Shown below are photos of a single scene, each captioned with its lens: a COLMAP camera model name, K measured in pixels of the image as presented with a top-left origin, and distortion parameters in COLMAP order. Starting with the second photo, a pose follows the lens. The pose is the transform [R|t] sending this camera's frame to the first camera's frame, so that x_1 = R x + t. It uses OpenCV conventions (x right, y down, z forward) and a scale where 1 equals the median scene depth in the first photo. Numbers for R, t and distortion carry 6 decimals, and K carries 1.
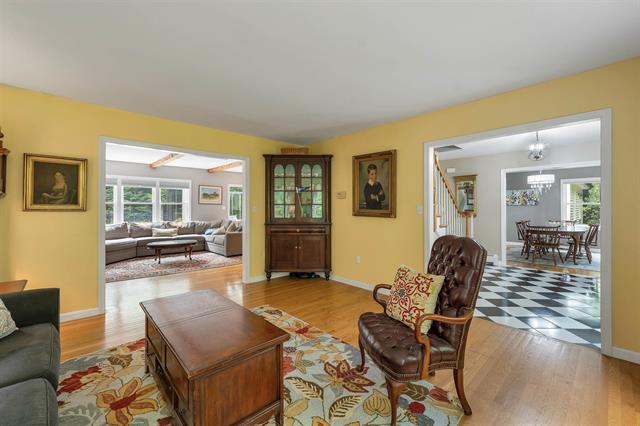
lens RADIAL K [[266.1, 0, 321.9], [0, 266.1, 203.8], [0, 0, 1]] dist [0.001914, 0.000827]
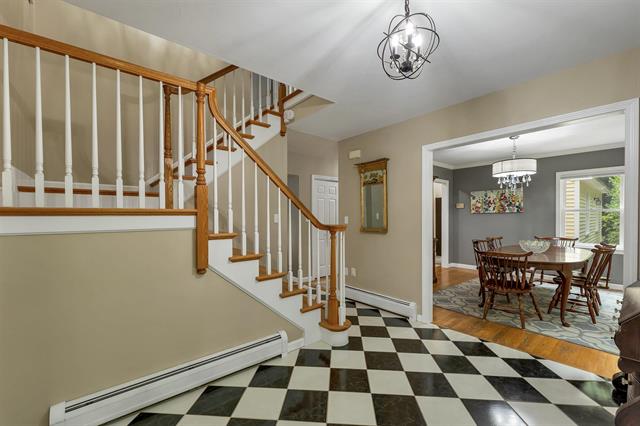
lens RADIAL K [[266.1, 0, 316.9], [0, 266.1, 219.1], [0, 0, 1]] dist [0.001914, 0.000827]
pose [[0.998441, 0.000066, -0.055818, 0.422587], [0.001339, 0.999683, 0.025130, 0.004312], [0.055802, -0.025166, 0.998125, 0.386921]]
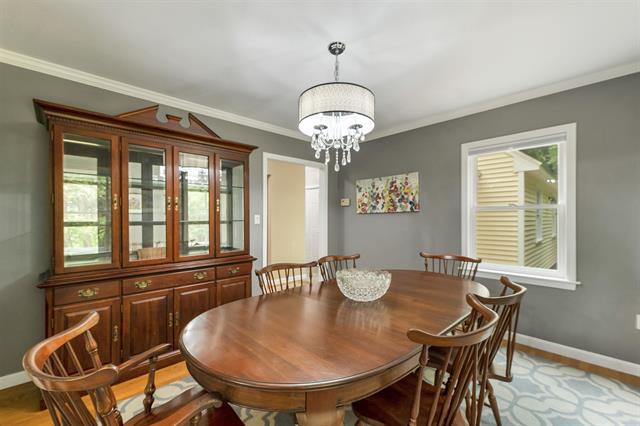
lens RADIAL K [[266.1, 0, 316.2], [0, 266.1, 219.6], [0, 0, 1]] dist [0.001914, 0.000827]
pose [[0.999943, -0.000424, -0.010708, 0.817087], [0.000607, 0.999855, 0.017017, 0.011599], [0.010699, -0.017022, 0.999798, 0.728895]]
